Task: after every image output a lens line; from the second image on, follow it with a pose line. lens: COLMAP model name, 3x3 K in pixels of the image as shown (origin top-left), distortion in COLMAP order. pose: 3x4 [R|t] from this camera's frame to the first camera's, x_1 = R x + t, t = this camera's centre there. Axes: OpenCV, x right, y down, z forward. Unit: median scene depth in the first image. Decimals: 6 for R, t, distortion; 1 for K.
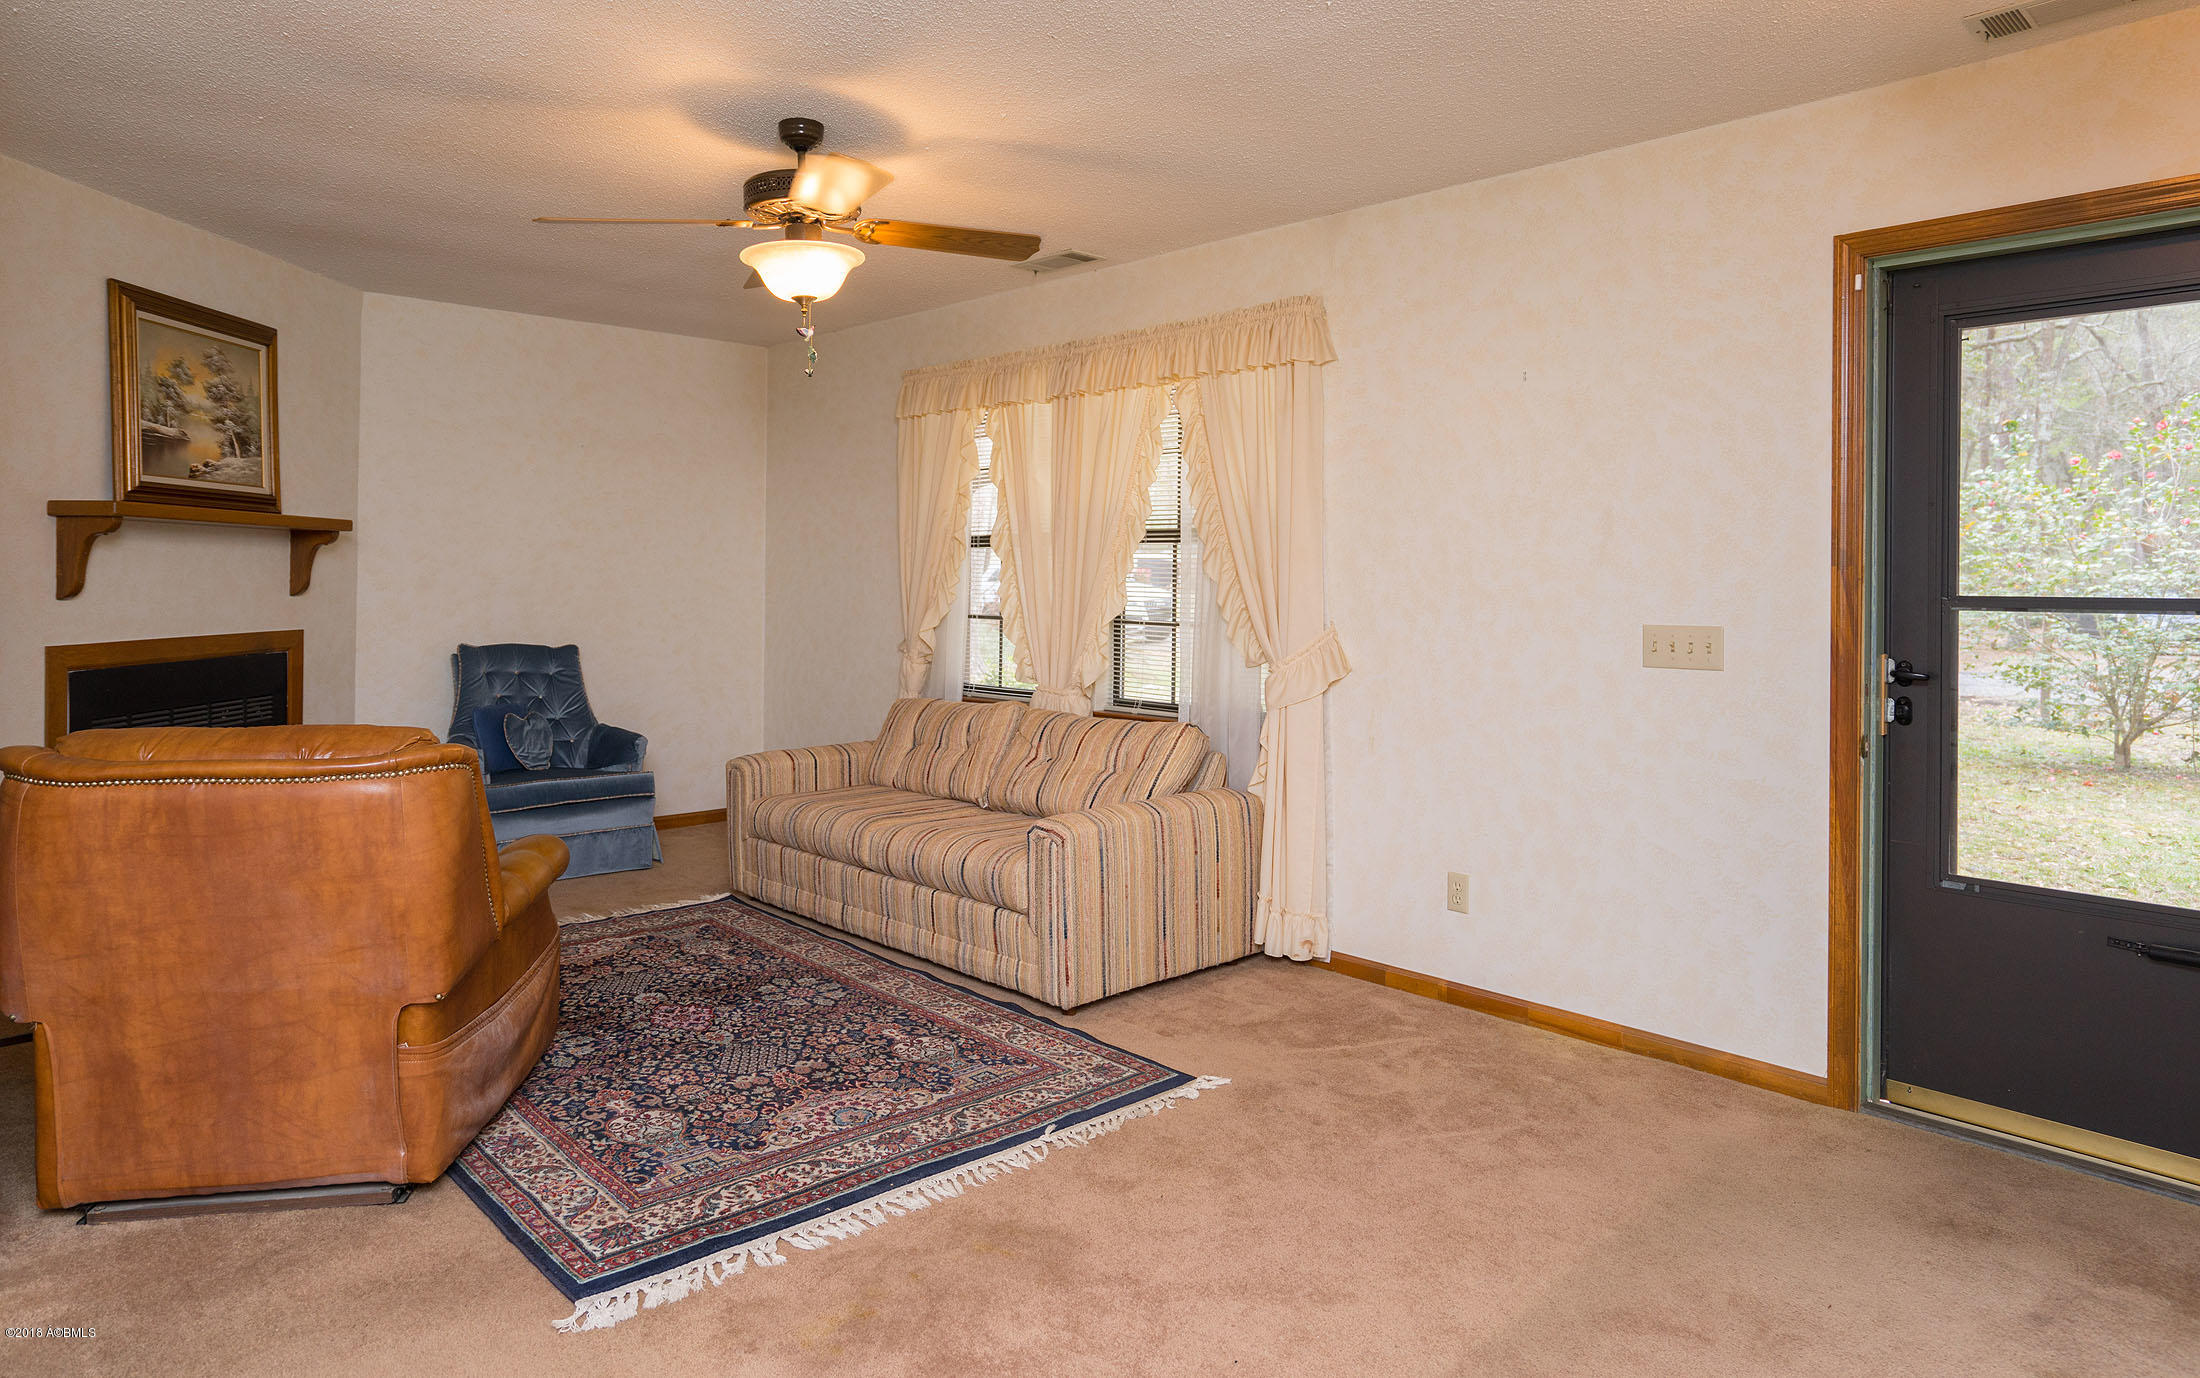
lens RADIAL K [[1286.1, 0, 1096.6], [0, 1286.1, 606.0], [0, 0, 1]] dist [-0.003028, 0.000327]
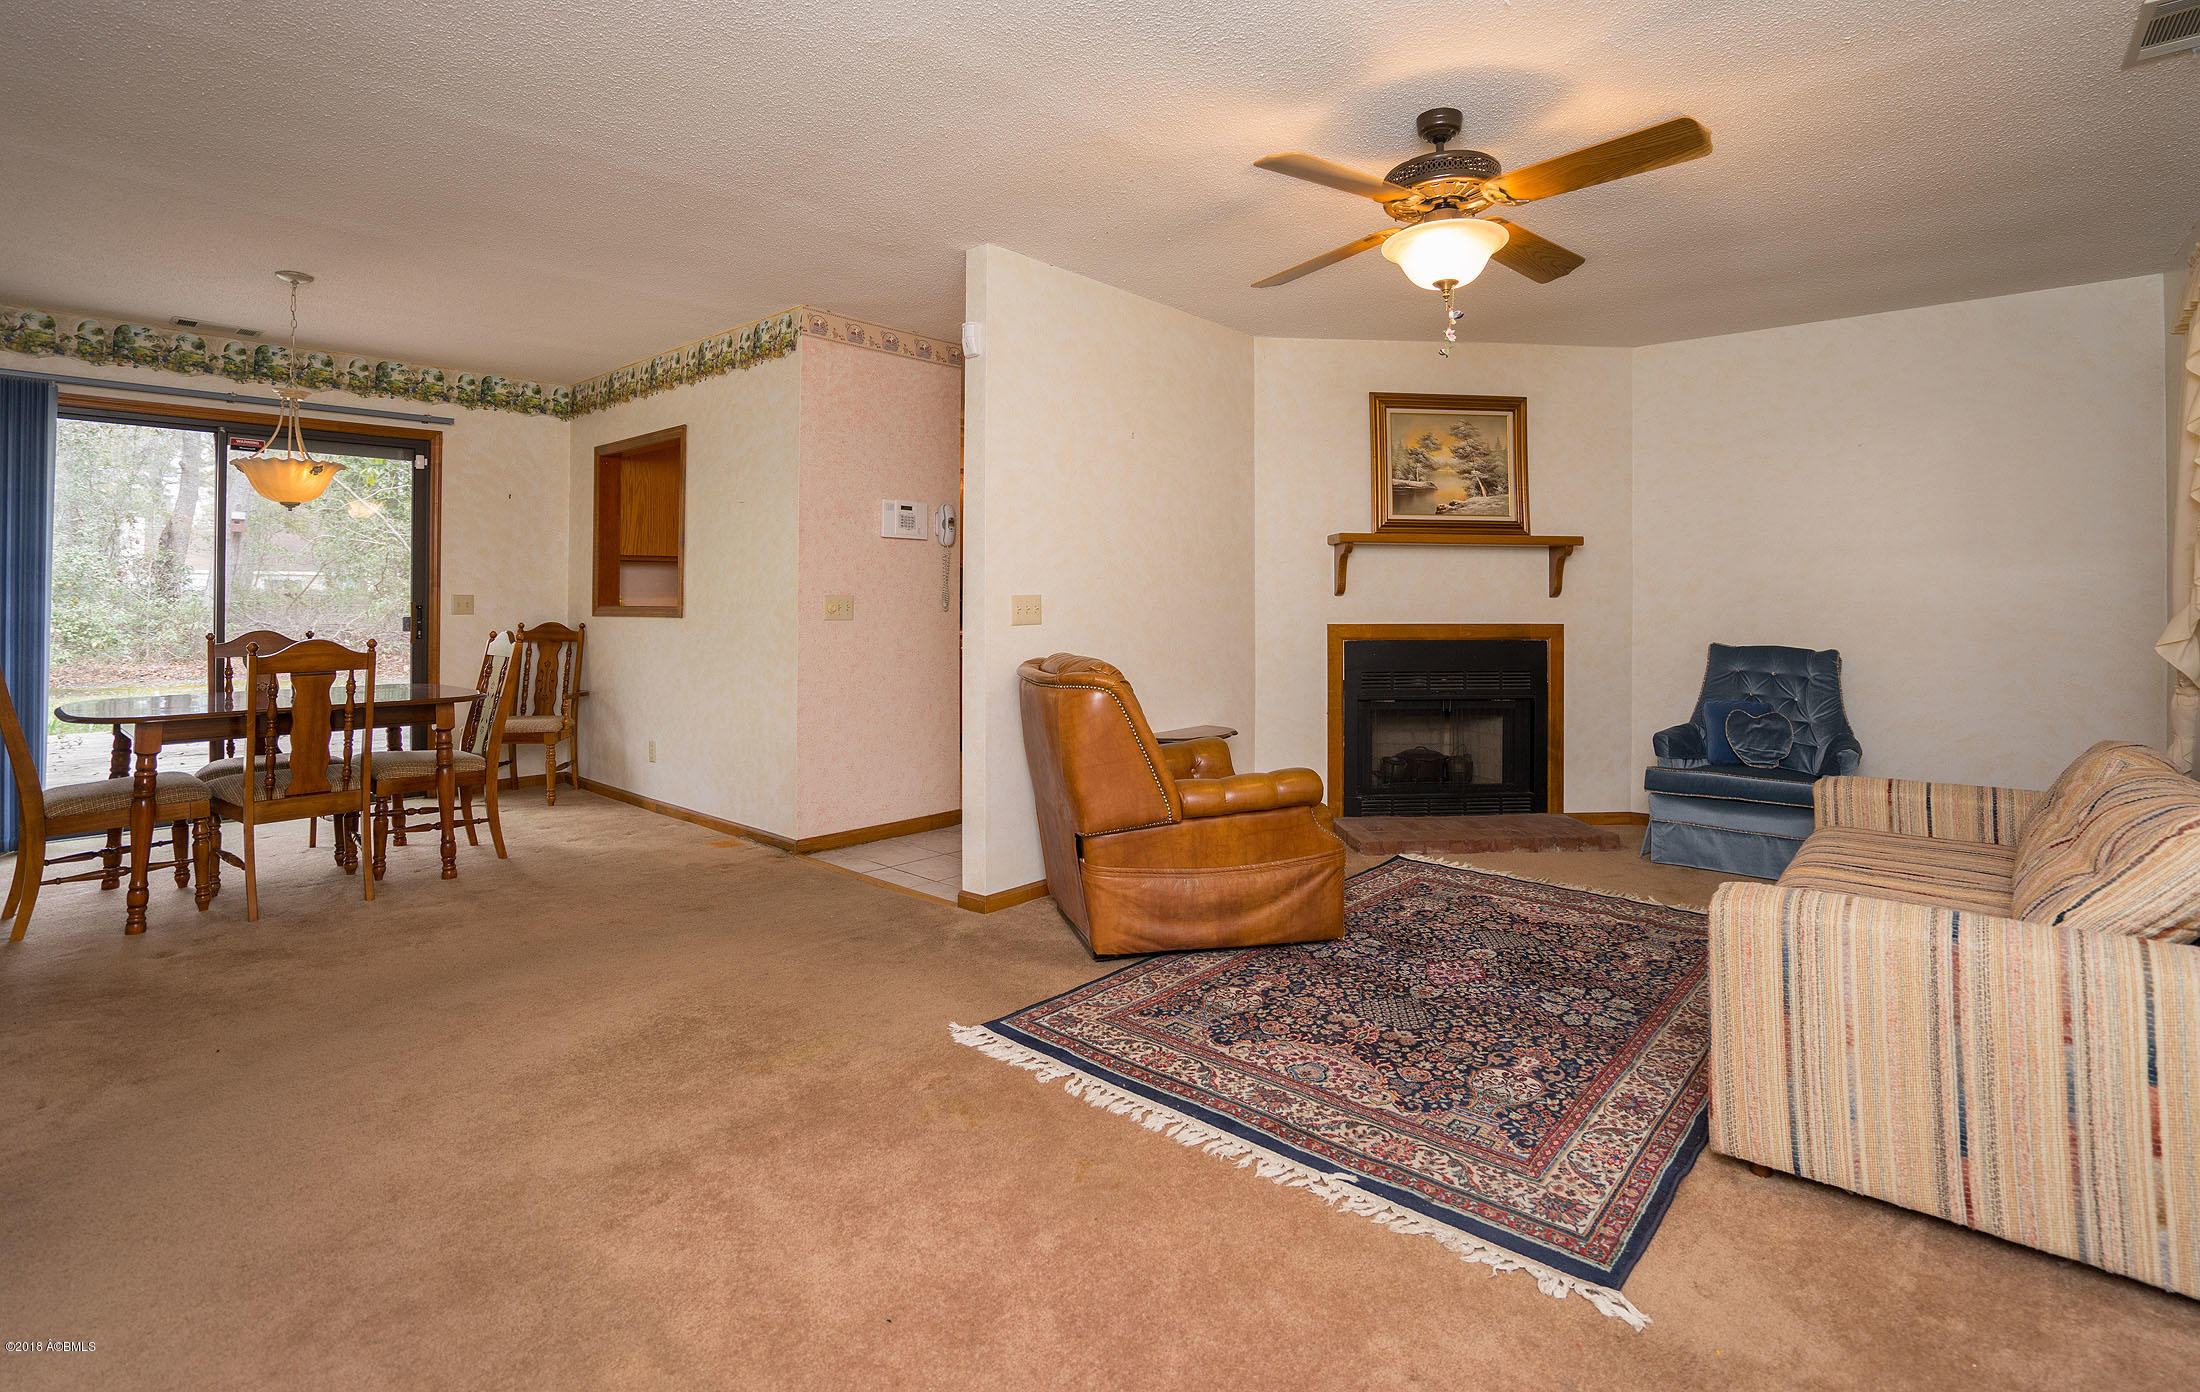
lens RADIAL K [[1042.7, 0, 1096.0], [0, 1042.7, 604.9], [0, 0, 1]] dist [-0.061324, 0.025416]
pose [[0.092884, -0.004562, -0.995666, 0.508463], [-0.023739, 0.999695, -0.006795, 0.024156], [0.995394, 0.024268, 0.092748, 0.606822]]
